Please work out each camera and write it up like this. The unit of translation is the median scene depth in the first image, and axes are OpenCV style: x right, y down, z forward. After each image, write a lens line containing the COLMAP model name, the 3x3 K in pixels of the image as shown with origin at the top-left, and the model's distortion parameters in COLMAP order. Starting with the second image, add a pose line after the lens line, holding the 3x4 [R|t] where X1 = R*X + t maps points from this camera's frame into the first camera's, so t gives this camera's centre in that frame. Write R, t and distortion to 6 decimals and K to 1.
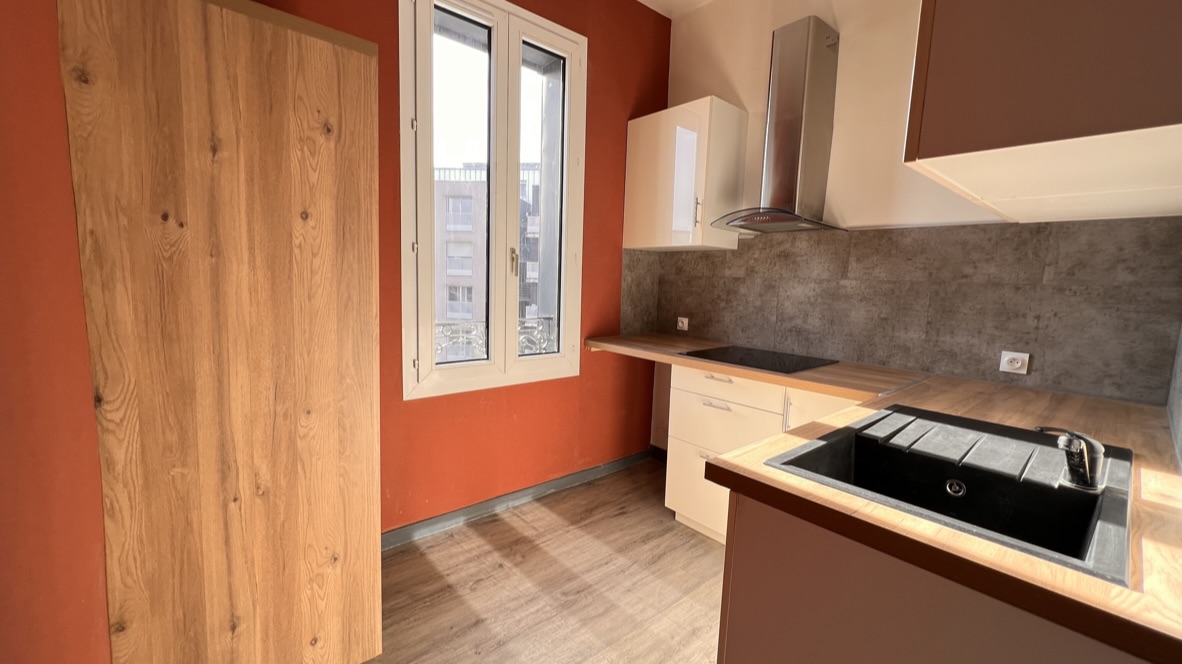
lens RADIAL K [[473.8, 0, 594.3], [0, 473.8, 331.0], [0, 0, 1]] dist [-0.000887, 0.000053]
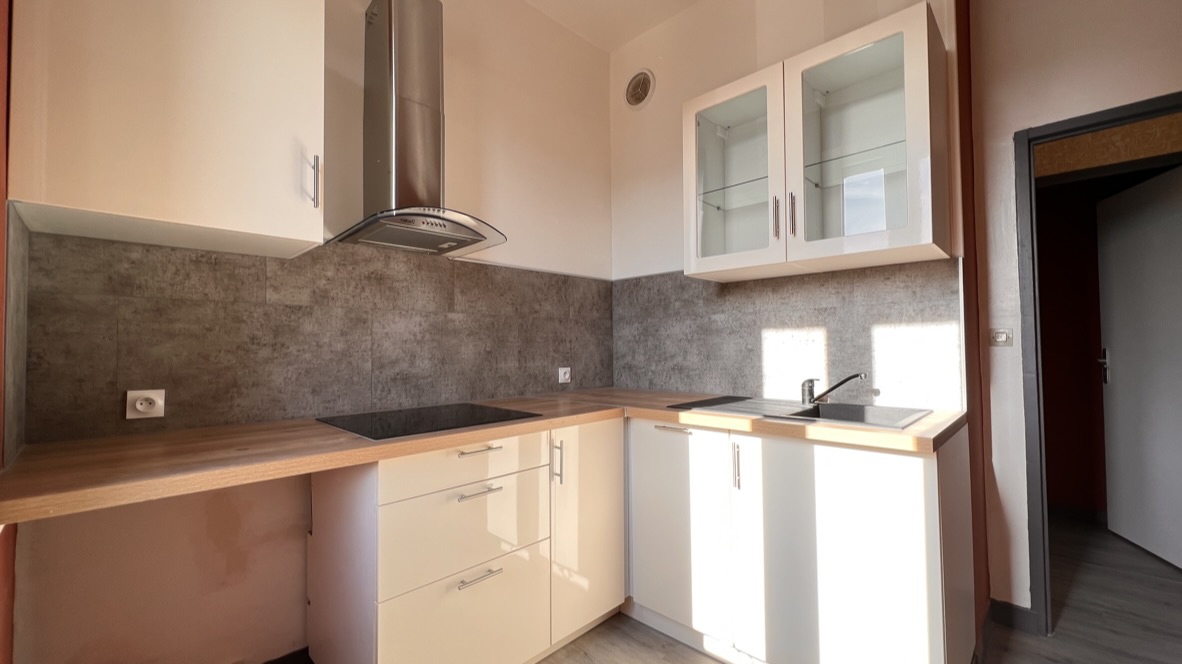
lens RADIAL K [[492.0, 0, 594.7], [0, 492.0, 331.8], [0, 0, 1]] dist [0.001236, 0.000077]
pose [[-0.106767, -0.007235, 0.994258, -0.436597], [0.110560, 0.993686, 0.019103, -0.061623], [-0.988118, 0.111965, -0.105293, 0.851441]]
